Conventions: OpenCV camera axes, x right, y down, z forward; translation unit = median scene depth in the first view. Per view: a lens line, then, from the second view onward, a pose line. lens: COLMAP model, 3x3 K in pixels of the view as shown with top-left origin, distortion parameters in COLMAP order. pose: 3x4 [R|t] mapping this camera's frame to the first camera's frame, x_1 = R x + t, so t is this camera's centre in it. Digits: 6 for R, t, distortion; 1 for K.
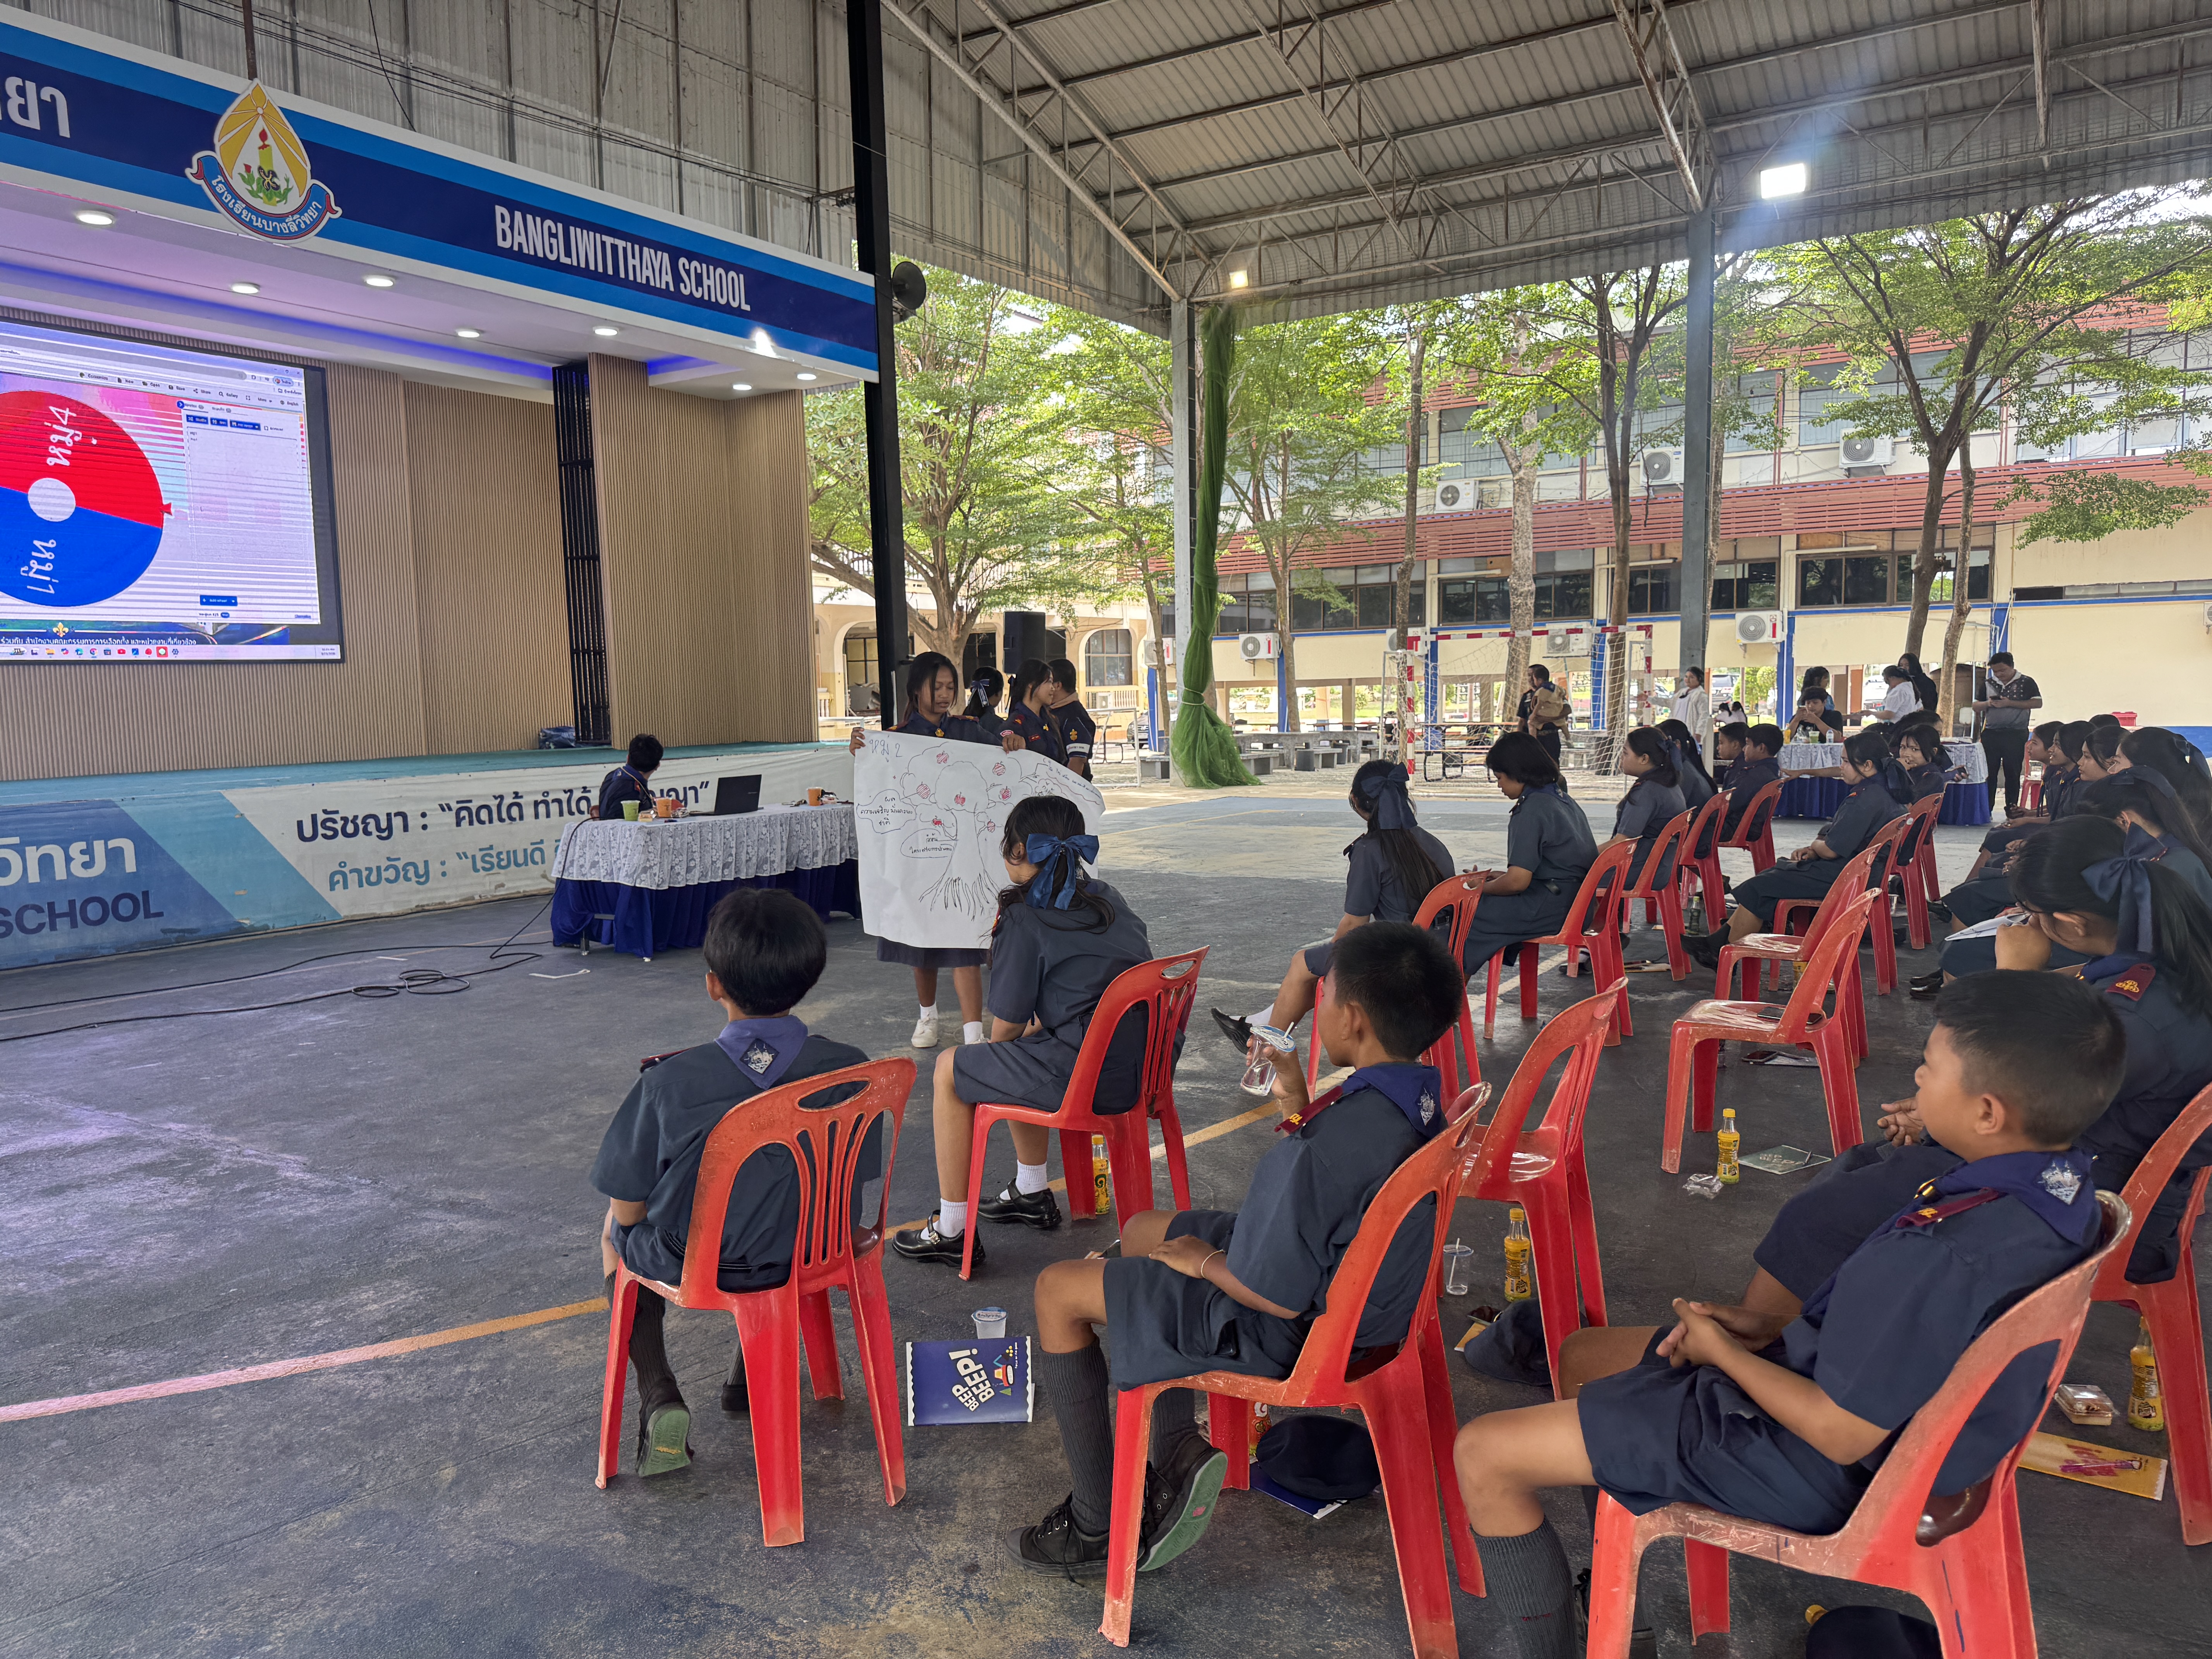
lens RADIAL K [[1564.4, 0, 1093.9], [0, 1564.4, 841.6], [0, 0, 1]] dist [0.013812, -0.025376]
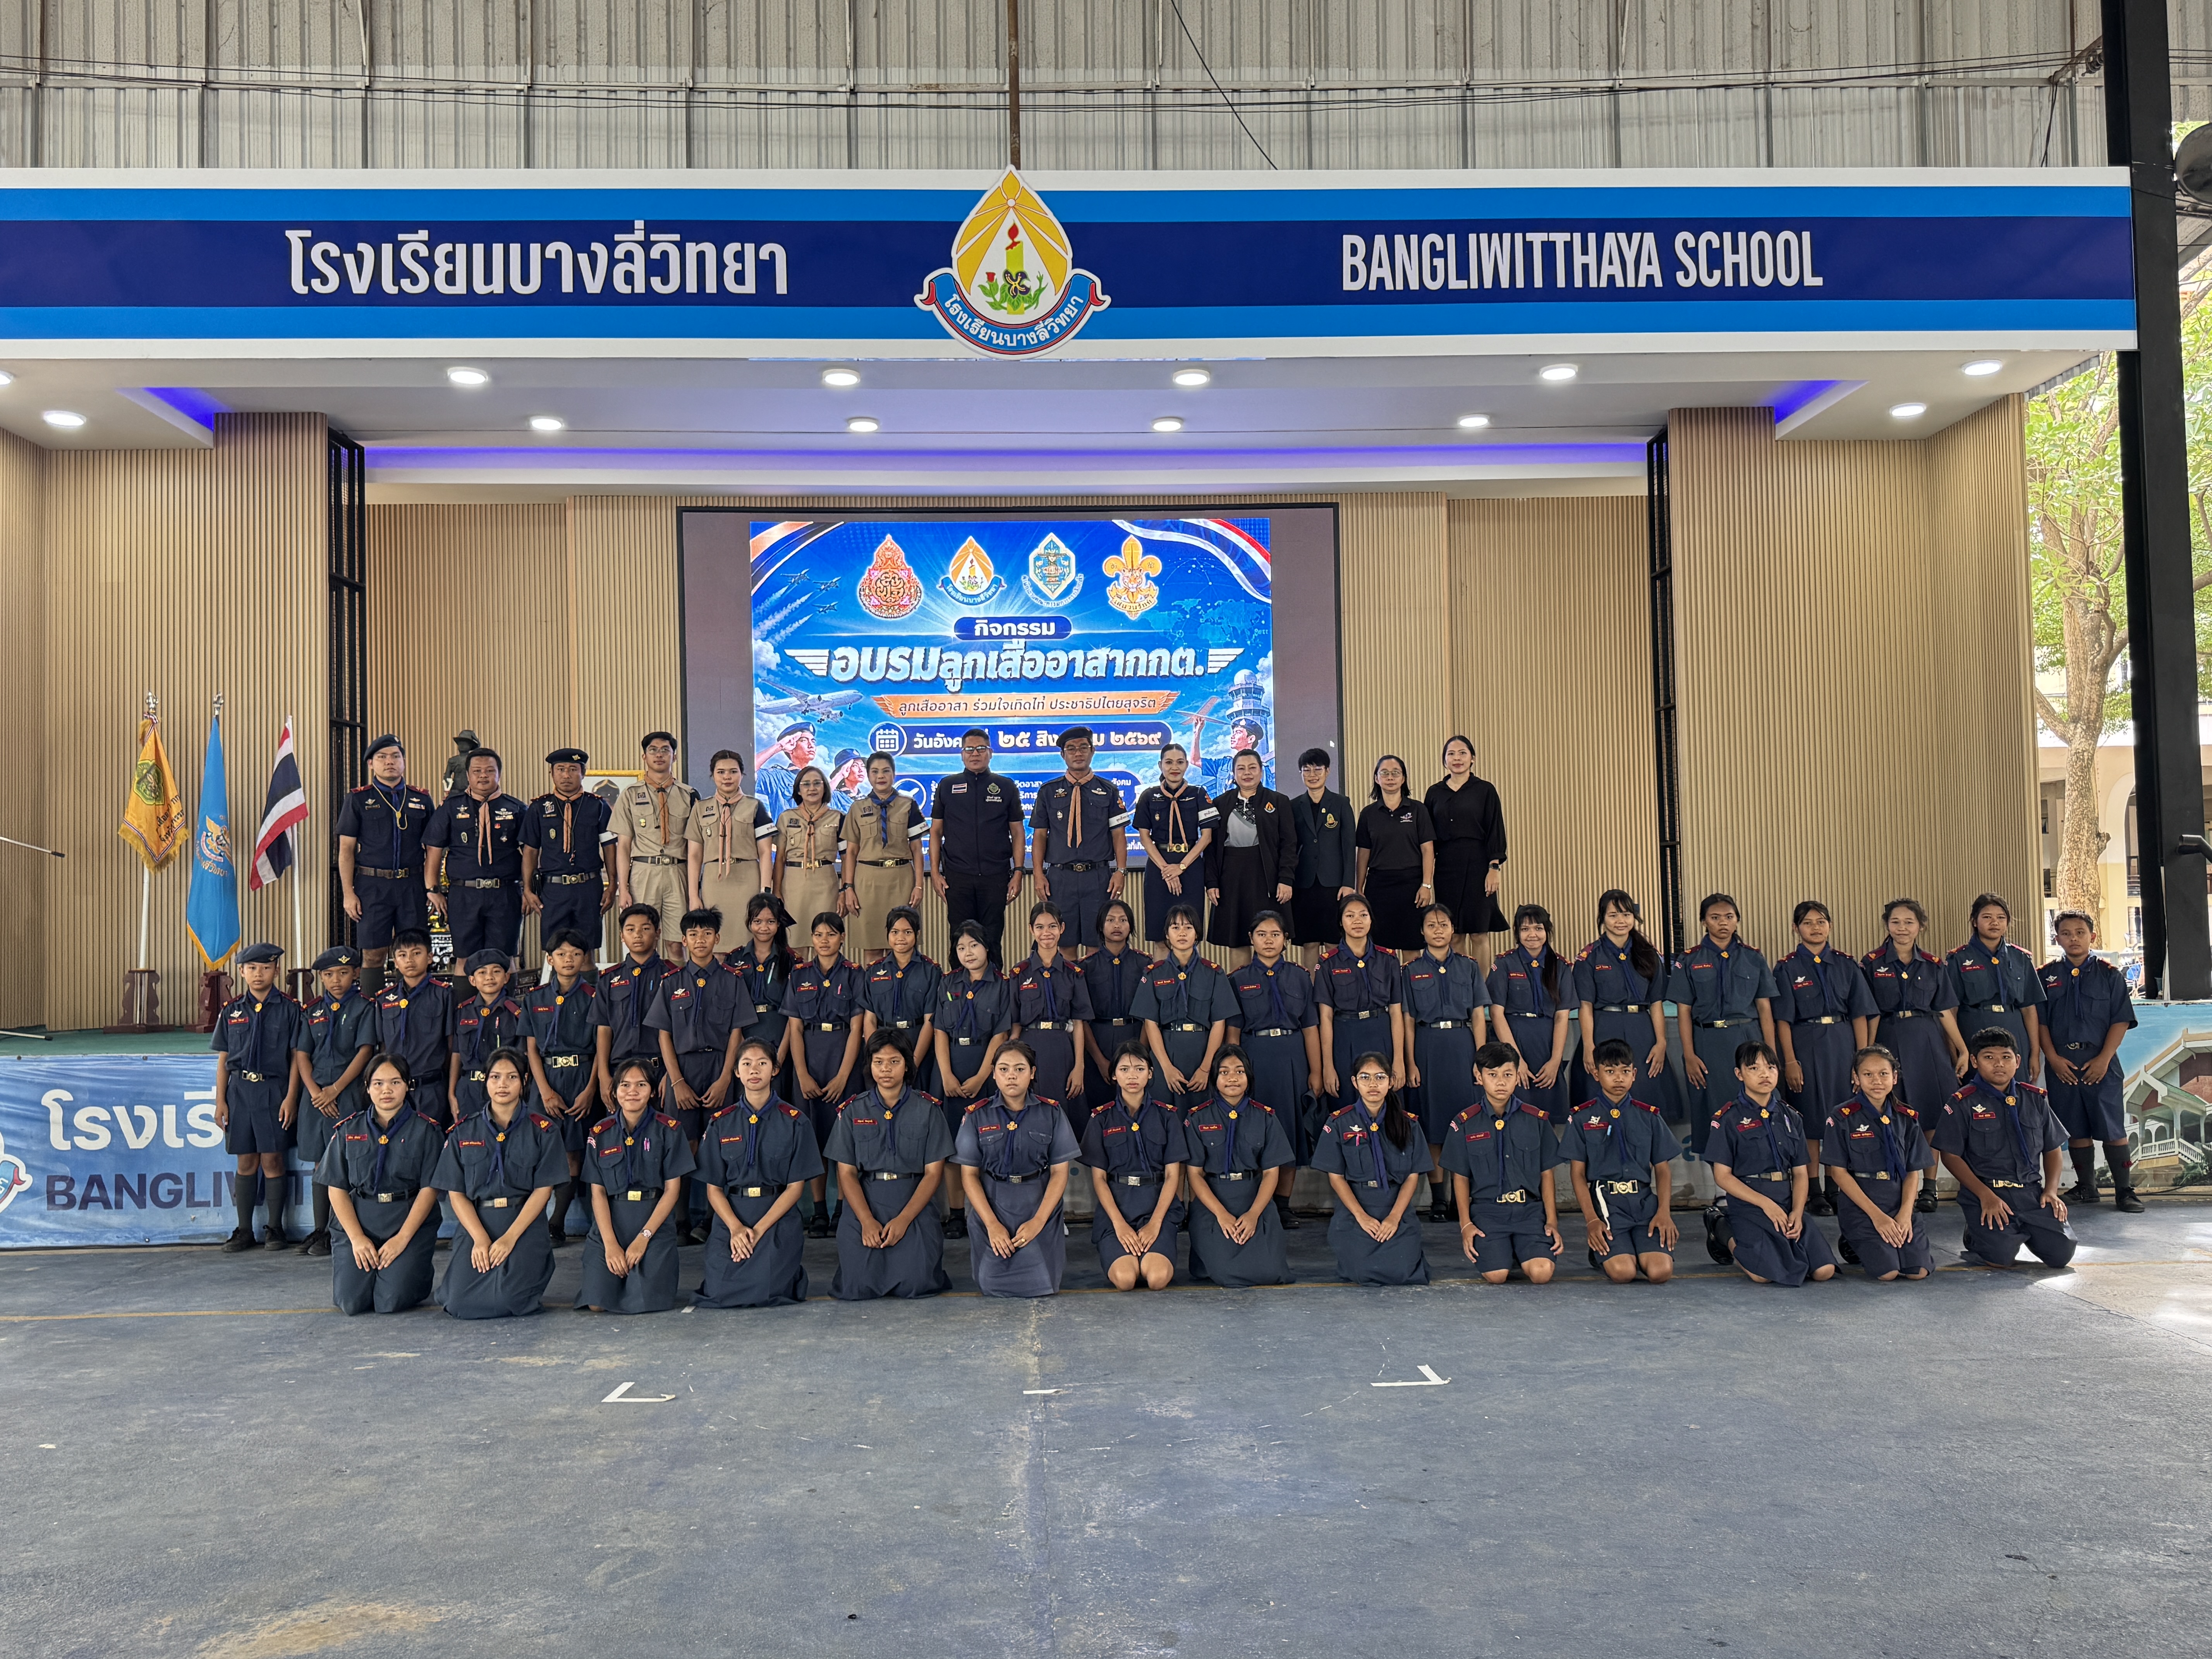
lens RADIAL K [[1802.0, 0, 1094.3], [0, 1802.0, 843.5], [0, 0, 1]] dist [0.082394, -0.119607]
pose [[0.578884, -0.018994, -0.815189, 0.248526], [-0.074058, 0.994372, -0.075760, -0.063642], [0.812040, 0.104227, 0.574220, 0.504705]]
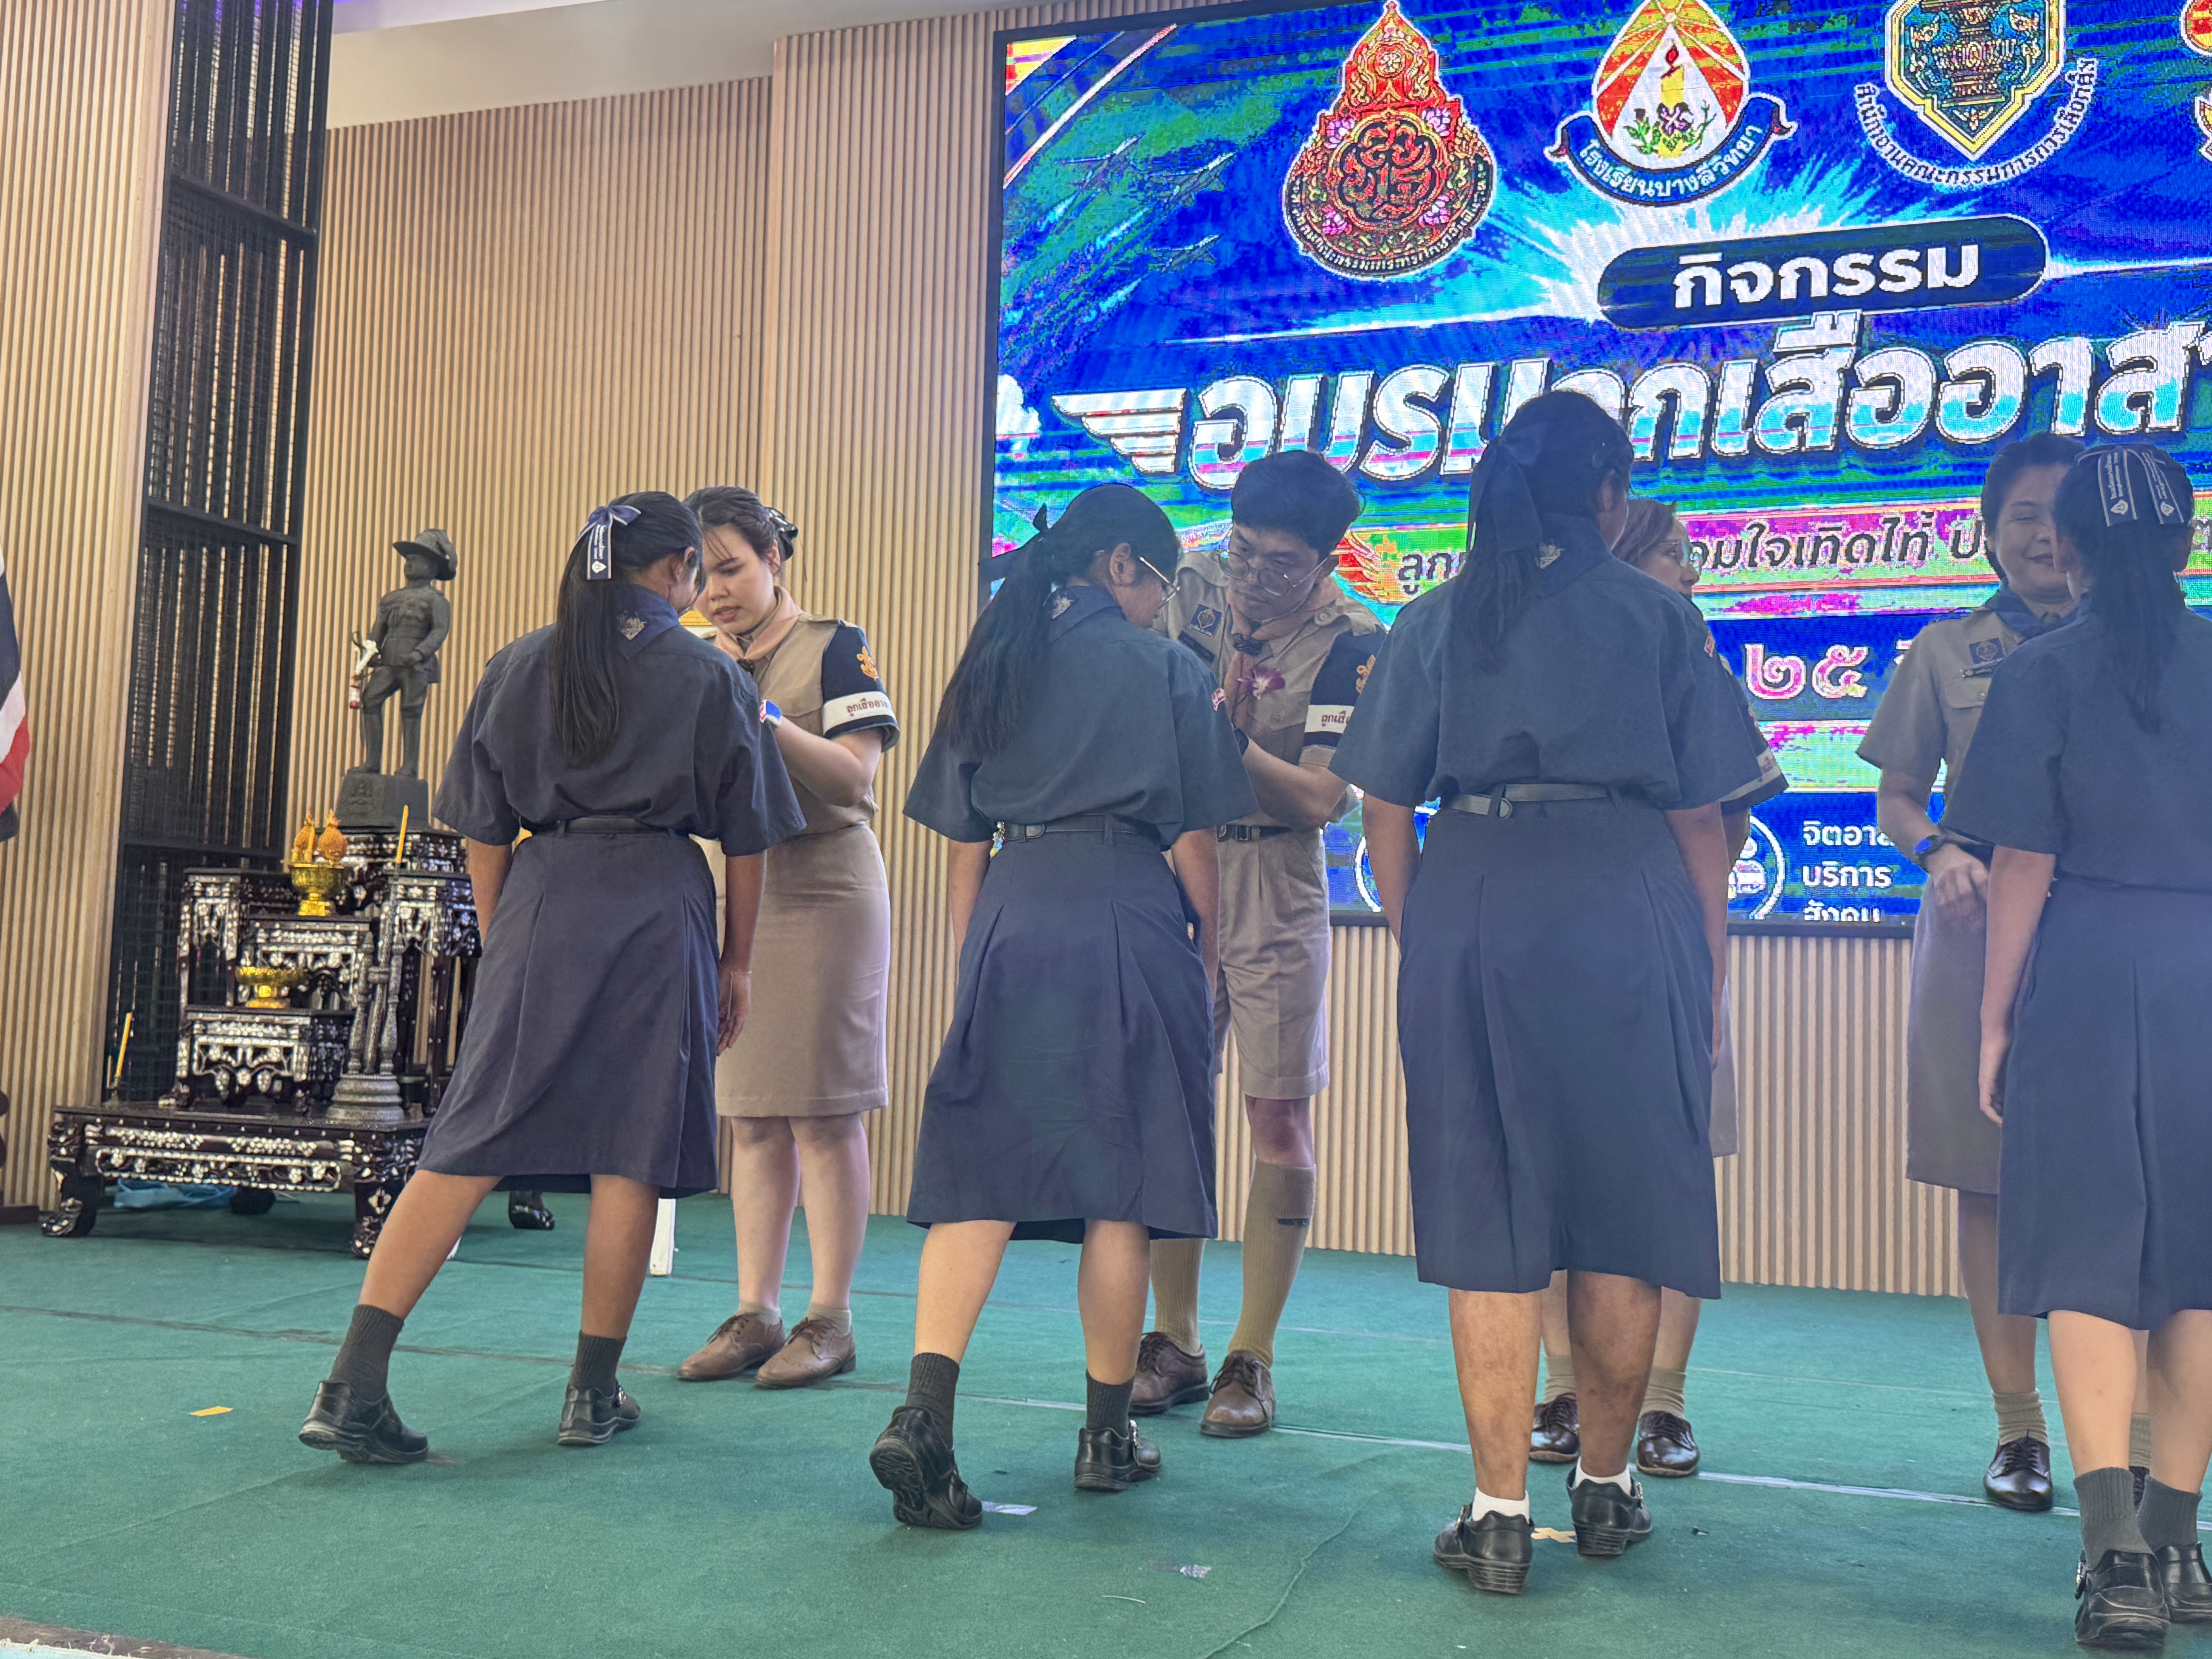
lens RADIAL K [[2180.9, 0, 1086.9], [0, 2180.9, 846.6], [0, 0, 1]] dist [0.058950, 0.000000]
pose [[0.216534, -0.037340, -0.975561, -0.281856], [-0.134174, 0.988648, -0.067622, -0.092030], [0.967011, 0.145537, 0.209066, 0.869068]]
